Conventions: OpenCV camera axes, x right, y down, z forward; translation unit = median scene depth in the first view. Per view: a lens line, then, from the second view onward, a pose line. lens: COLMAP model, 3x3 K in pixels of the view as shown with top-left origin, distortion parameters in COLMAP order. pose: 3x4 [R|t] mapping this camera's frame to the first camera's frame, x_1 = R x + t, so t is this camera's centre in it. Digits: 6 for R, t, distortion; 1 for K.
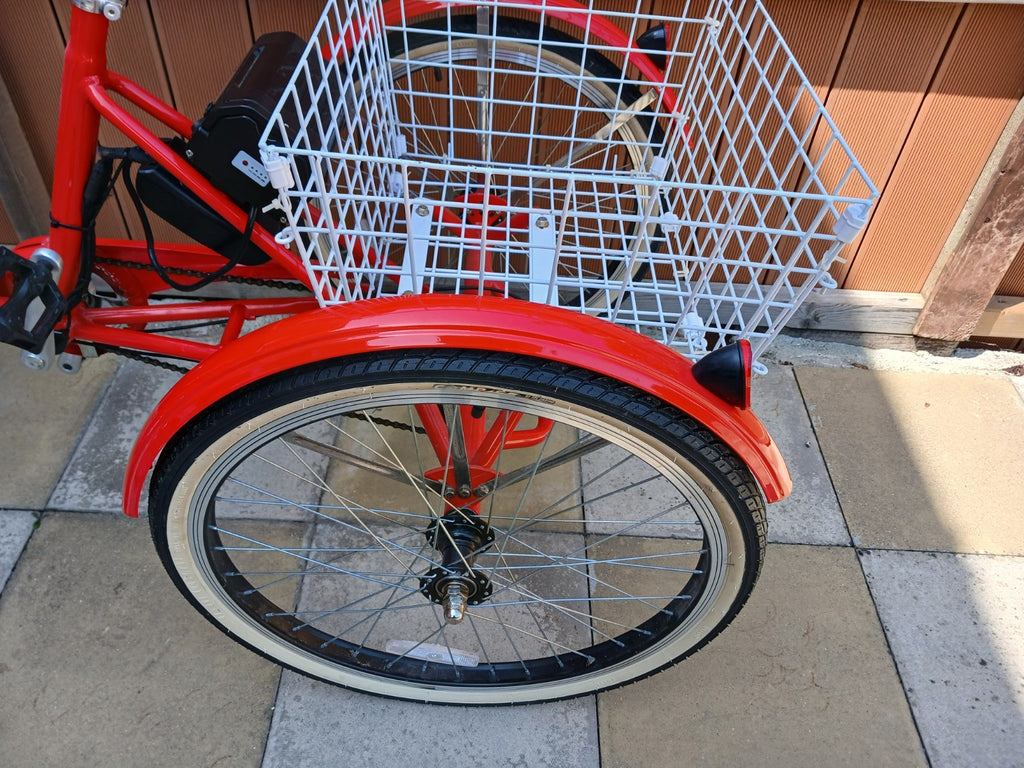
lens RADIAL K [[806.5, 0, 493.2], [0, 806.5, 380.8], [0, 0, 1]] dist [0.012590, -0.033287]
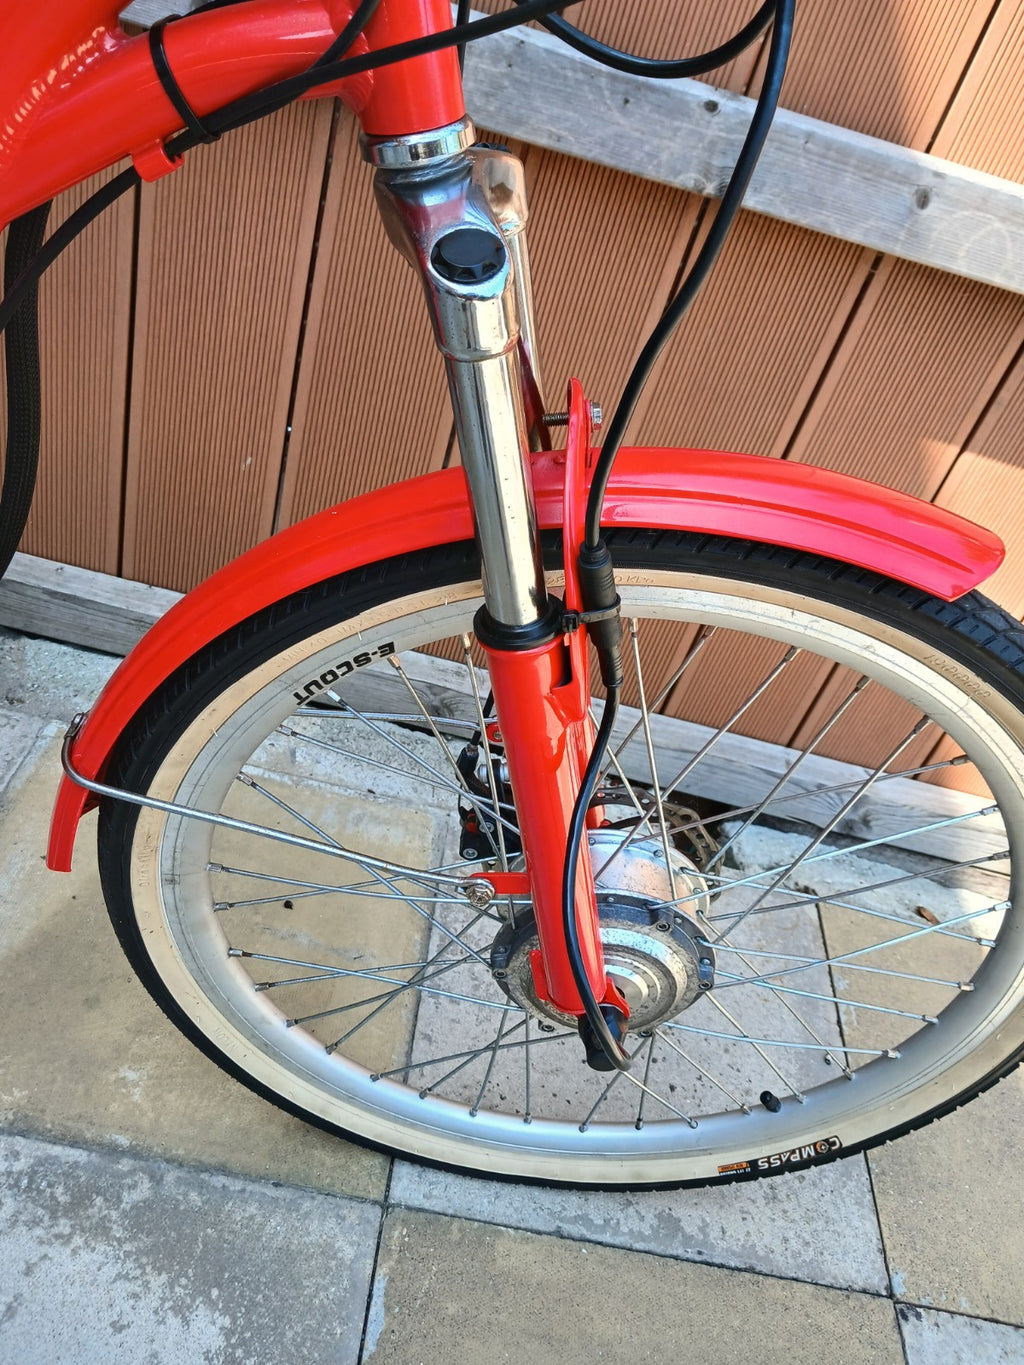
lens RADIAL K [[1075.0, 0, 520.7], [0, 1075.0, 656.2], [0, 0, 1]] dist [0.012590, -0.033287]
pose [[0.973987, 0.196628, 0.112636, 0.055756], [-0.183968, 0.976347, -0.113591, -0.075364], [-0.132307, 0.089915, 0.987122, 0.317043]]
